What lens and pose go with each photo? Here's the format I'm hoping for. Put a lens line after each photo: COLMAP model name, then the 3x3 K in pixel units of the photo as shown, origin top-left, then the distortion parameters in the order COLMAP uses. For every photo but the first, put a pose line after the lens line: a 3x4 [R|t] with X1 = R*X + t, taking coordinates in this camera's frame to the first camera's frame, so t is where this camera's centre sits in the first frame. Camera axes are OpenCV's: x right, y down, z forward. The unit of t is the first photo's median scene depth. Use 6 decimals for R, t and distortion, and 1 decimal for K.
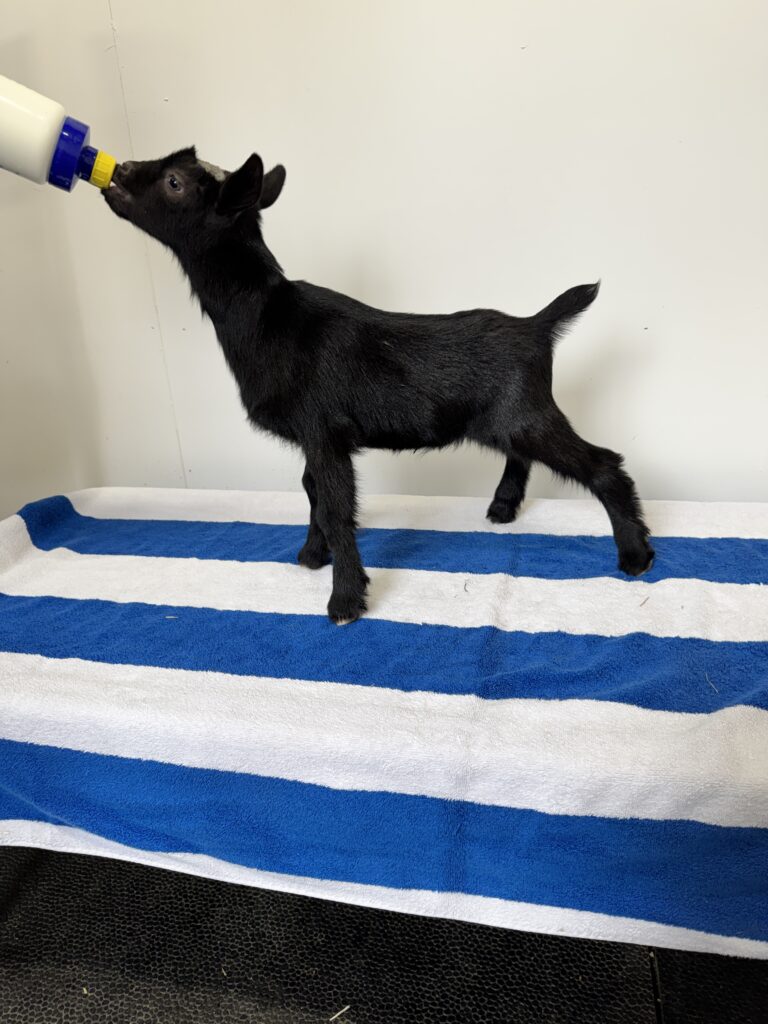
lens RADIAL K [[779.9, 0, 370.2], [0, 779.9, 503.8], [0, 0, 1]] dist [0.022765, -0.021410]
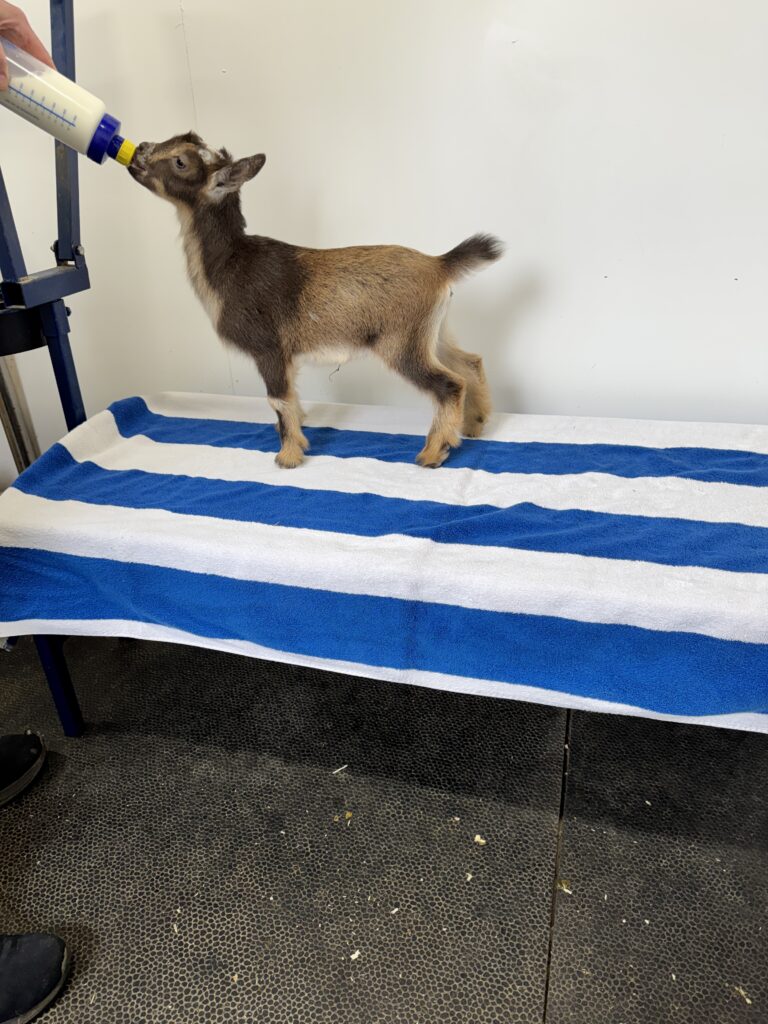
lens RADIAL K [[779.9, 0, 372.8], [0, 779.9, 504.8], [0, 0, 1]] dist [0.022765, -0.021410]
pose [[0.997997, 0.038838, -0.049943, 0.071500], [-0.033460, 0.993979, 0.104336, 0.022316], [0.053694, -0.102455, 0.993287, -0.345578]]
